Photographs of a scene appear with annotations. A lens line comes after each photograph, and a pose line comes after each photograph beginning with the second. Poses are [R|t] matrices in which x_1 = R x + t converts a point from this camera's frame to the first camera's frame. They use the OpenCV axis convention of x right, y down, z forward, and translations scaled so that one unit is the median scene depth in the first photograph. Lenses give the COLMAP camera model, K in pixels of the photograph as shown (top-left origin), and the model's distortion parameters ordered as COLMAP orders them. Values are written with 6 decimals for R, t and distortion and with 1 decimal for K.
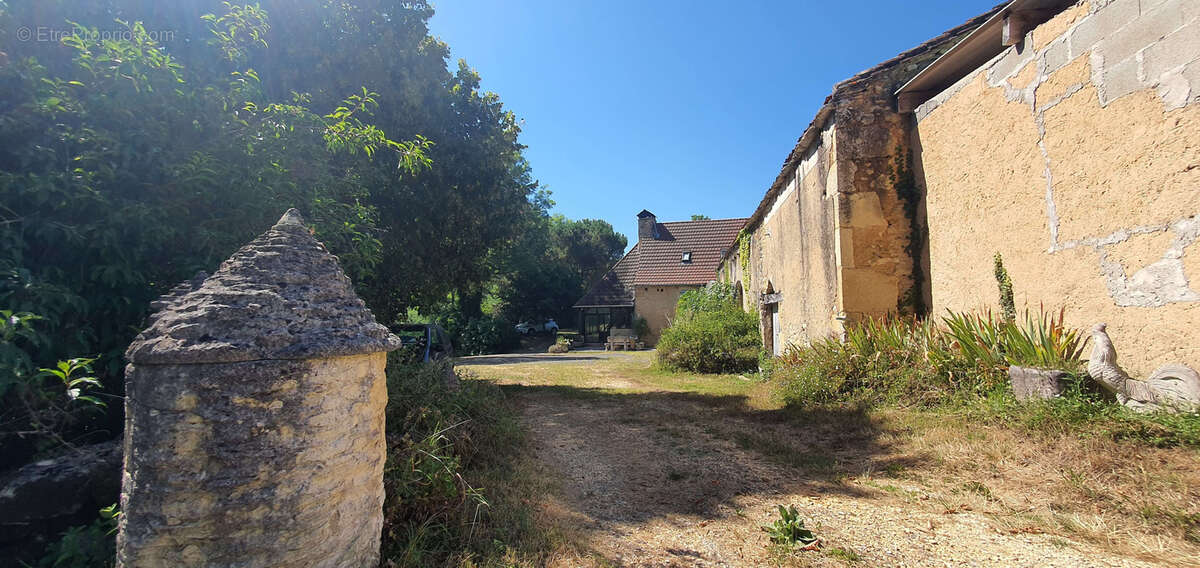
lens RADIAL K [[479.4, 0, 601.2], [0, 479.4, 276.6], [0, 0, 1]] dist [-0.000702, -0.000584]
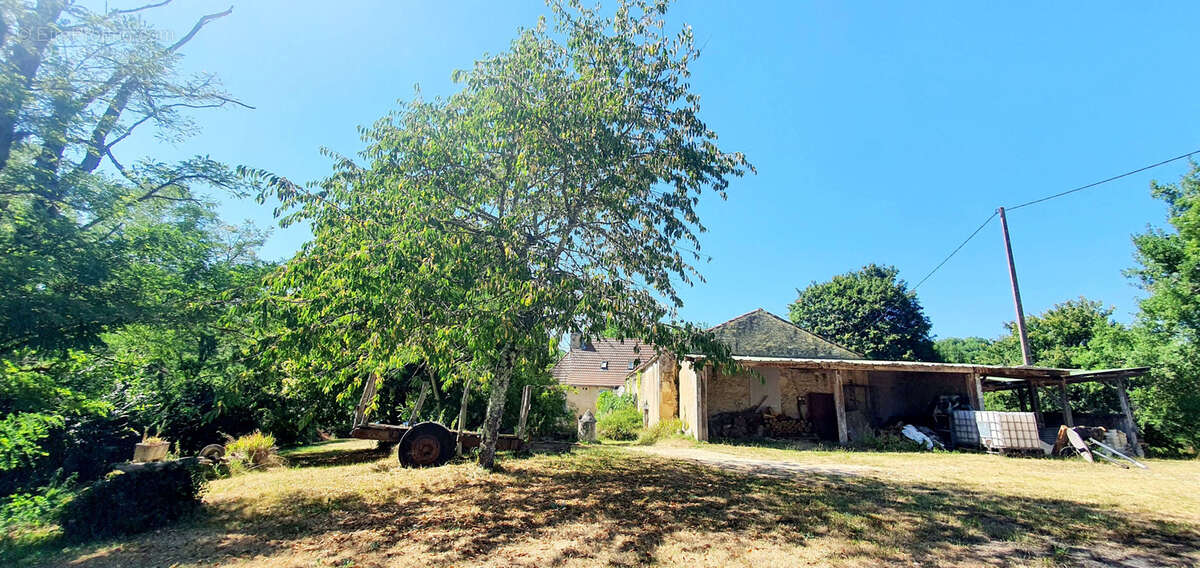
lens RADIAL K [[479.4, 0, 601.2], [0, 479.4, 276.6], [0, 0, 1]] dist [-0.000702, -0.000584]
pose [[0.981002, 0.086576, 0.173607, -0.296273], [-0.054865, 0.982177, -0.179774, -0.132326], [-0.186077, 0.166833, 0.968267, -1.204861]]
